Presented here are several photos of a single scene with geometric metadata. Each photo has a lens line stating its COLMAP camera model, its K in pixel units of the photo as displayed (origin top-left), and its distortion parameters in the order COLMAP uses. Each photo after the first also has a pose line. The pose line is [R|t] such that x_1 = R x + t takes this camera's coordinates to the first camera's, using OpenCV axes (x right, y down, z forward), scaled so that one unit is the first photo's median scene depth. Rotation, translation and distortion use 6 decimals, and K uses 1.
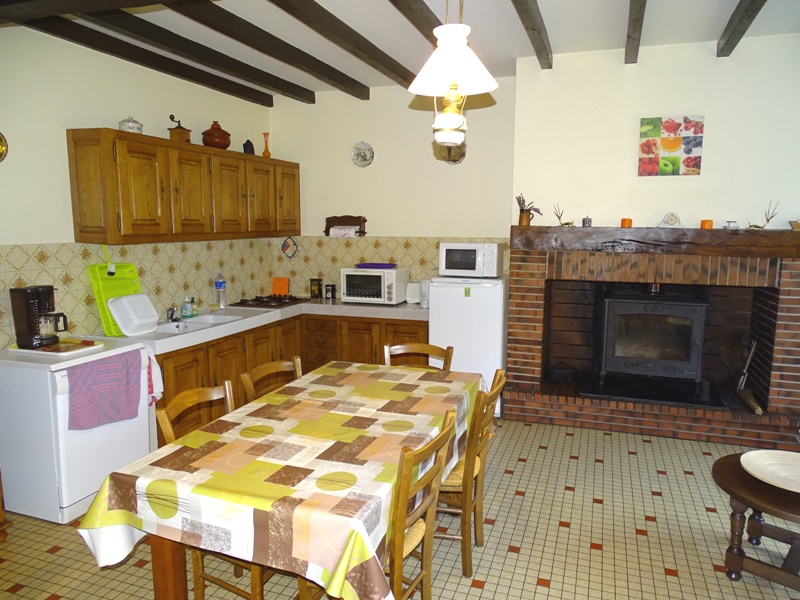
lens RADIAL K [[567.5, 0, 400.0], [0, 567.5, 300.0], [0, 0, 1]] dist [-0.005869, -0.004595]
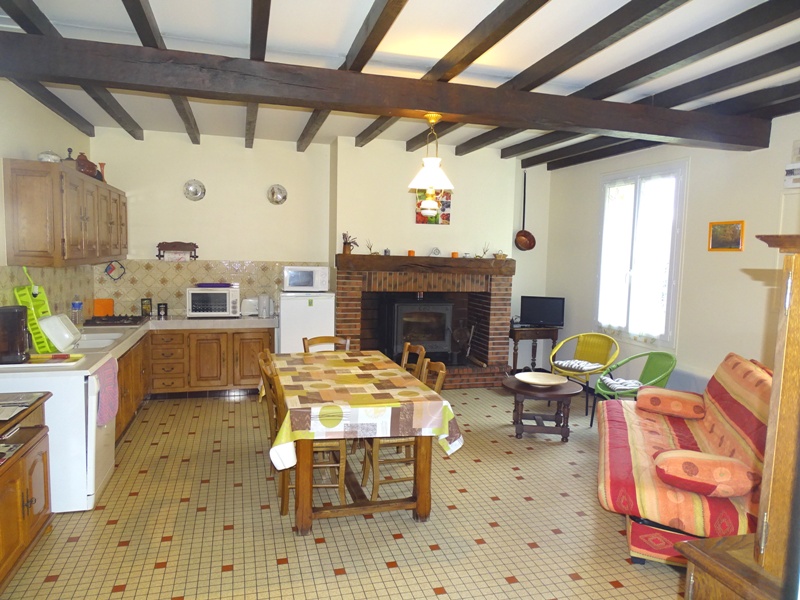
lens RADIAL K [[567.5, 0, 400.0], [0, 567.5, 300.0], [0, 0, 1]] dist [-0.005869, -0.004595]
pose [[0.810559, -0.034452, 0.584643, -0.514966], [0.057162, 0.998156, -0.020431, 0.020028], [-0.582861, 0.049979, 0.811034, -0.220113]]
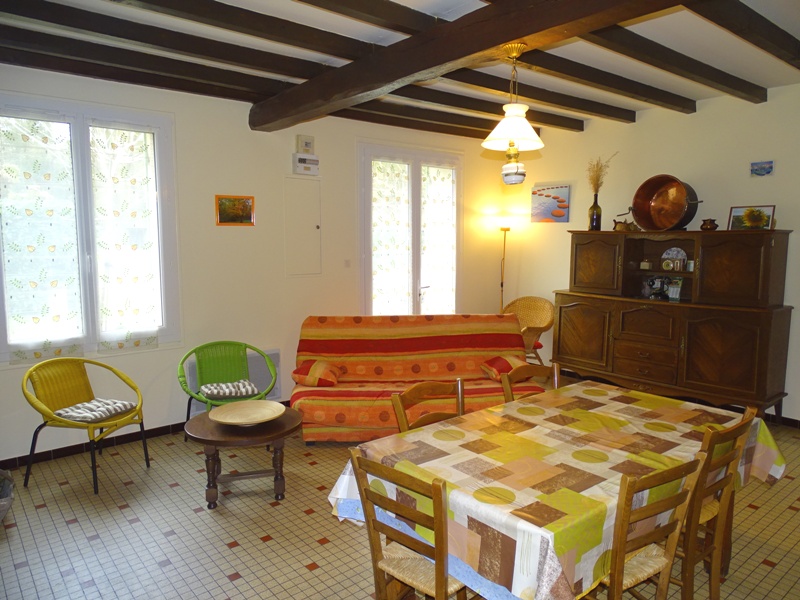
lens RADIAL K [[567.5, 0, 400.0], [0, 567.5, 300.0], [0, 0, 1]] dist [-0.005869, -0.004595]
pose [[-0.861984, -0.059469, 0.503435, -0.185772], [0.066898, 0.971066, 0.229251, -0.154302], [-0.502502, 0.231289, -0.833065, 1.104449]]
